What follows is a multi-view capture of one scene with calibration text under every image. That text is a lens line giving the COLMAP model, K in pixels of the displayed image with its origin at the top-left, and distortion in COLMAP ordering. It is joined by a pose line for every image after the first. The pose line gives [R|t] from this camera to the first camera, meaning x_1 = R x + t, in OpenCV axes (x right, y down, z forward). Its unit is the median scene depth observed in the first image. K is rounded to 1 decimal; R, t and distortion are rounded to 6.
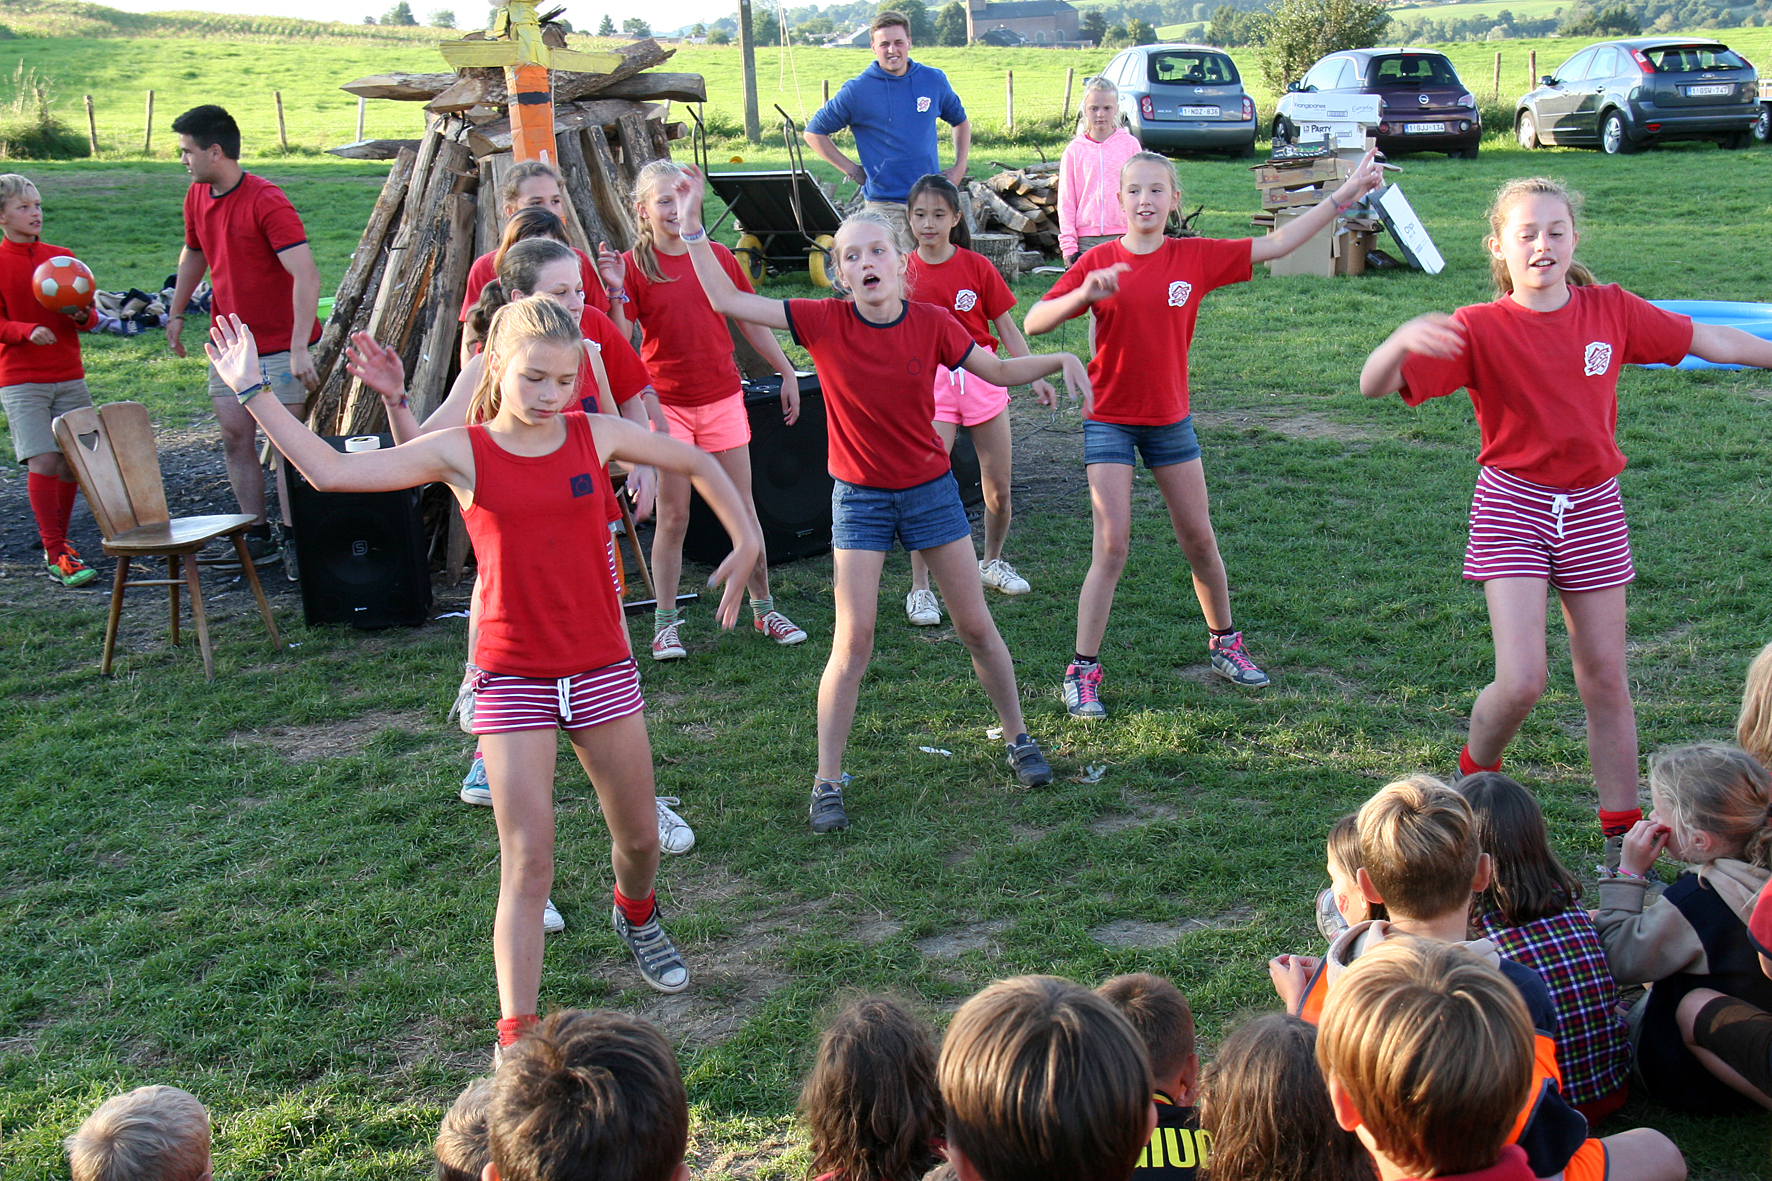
lens RADIAL K [[2621.1, 0, 900.6], [0, 2621.1, 561.4], [0, 0, 1]] dist [0.091750, 0.792499]
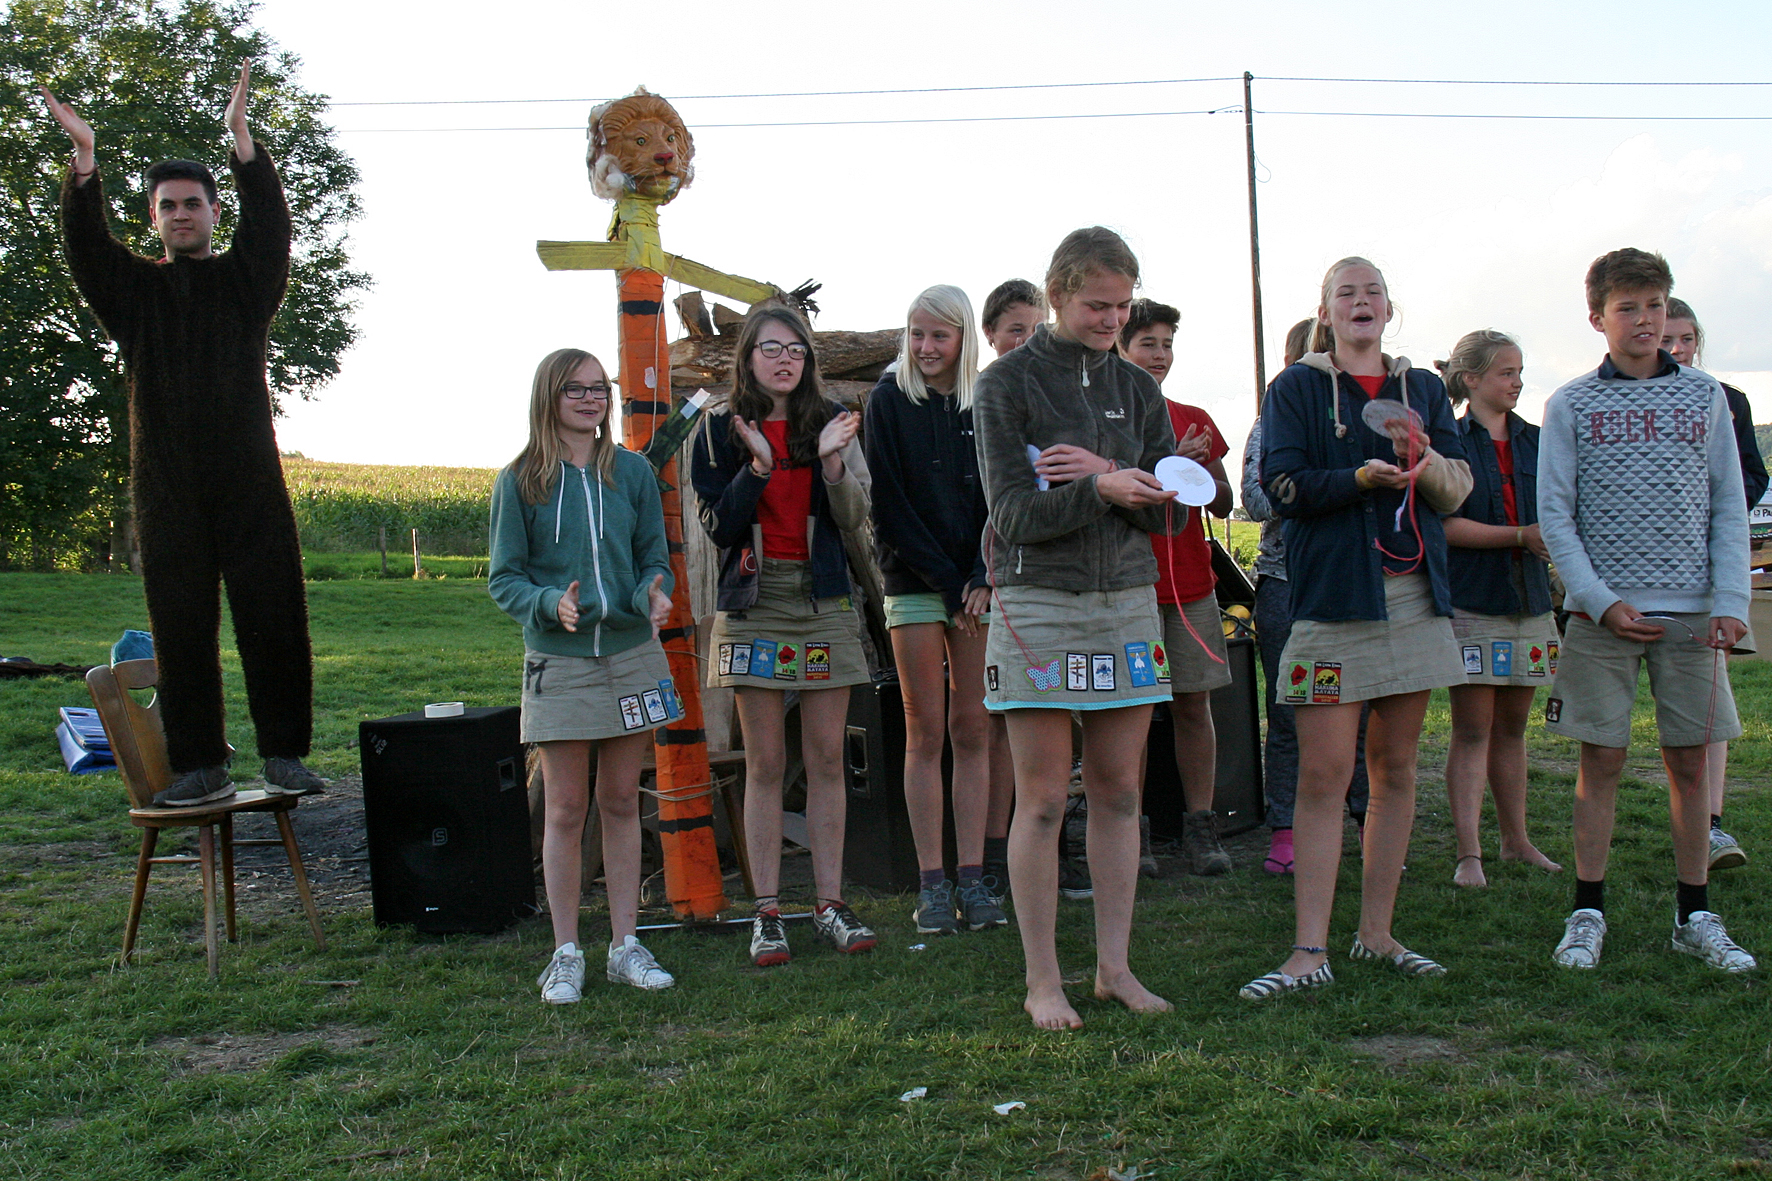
lens RADIAL K [[2242.2, 0, 922.4], [0, 2242.2, 563.0], [0, 0, 1]] dist [-0.034821, 0.259333]
pose [[0.970749, 0.016654, -0.239520, 0.104790], [-0.058917, 0.983613, -0.170395, 0.019523], [0.232757, 0.179522, 0.955822, 0.297384]]
